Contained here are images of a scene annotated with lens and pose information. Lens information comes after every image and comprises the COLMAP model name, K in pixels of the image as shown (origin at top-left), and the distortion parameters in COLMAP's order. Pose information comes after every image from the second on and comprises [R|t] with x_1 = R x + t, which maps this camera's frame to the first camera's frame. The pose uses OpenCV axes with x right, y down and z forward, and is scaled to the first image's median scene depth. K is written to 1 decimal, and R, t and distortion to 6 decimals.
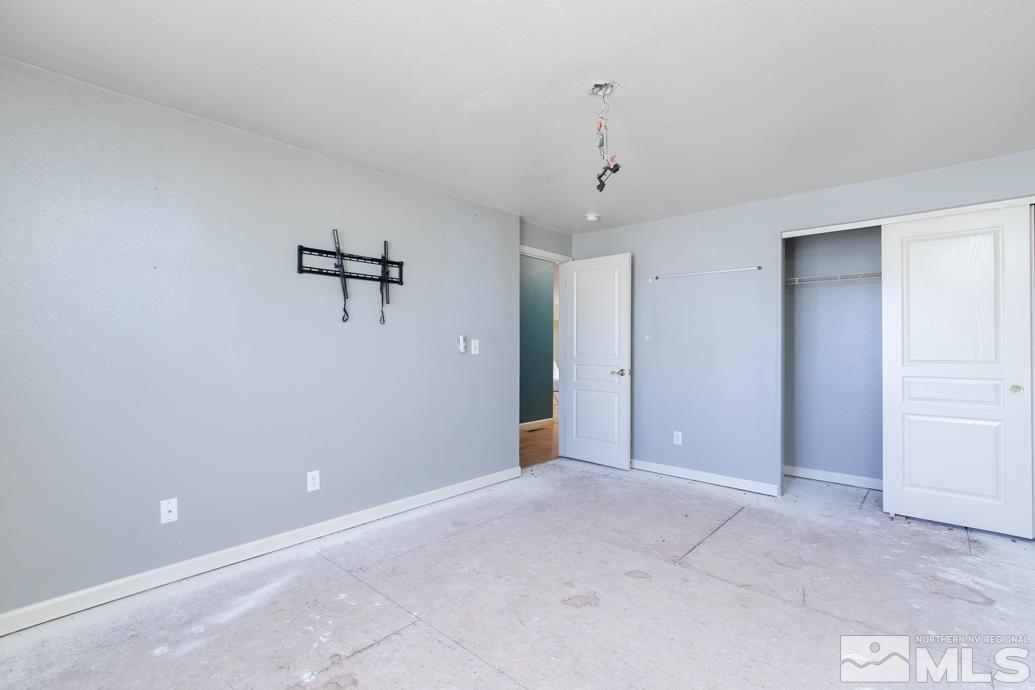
lens RADIAL K [[473.0, 0, 517.5], [0, 473.0, 345.0], [0, 0, 1]] dist [-0.000989, -0.000063]
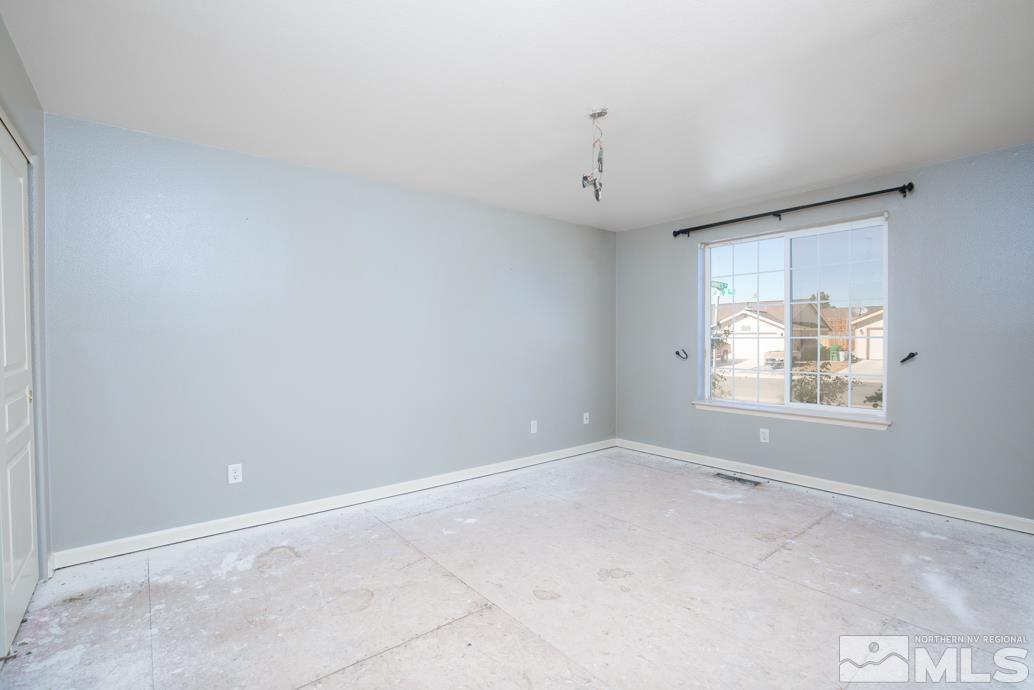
lens RADIAL K [[478.4, 0, 517.0], [0, 478.4, 345.0], [0, 0, 1]] dist [-0.000768, 0.000060]
pose [[-0.987373, -0.003924, 0.158366, 0.166853], [-0.001452, 0.999875, 0.015719, -0.007386], [-0.158408, 0.015290, -0.987255, 1.925225]]
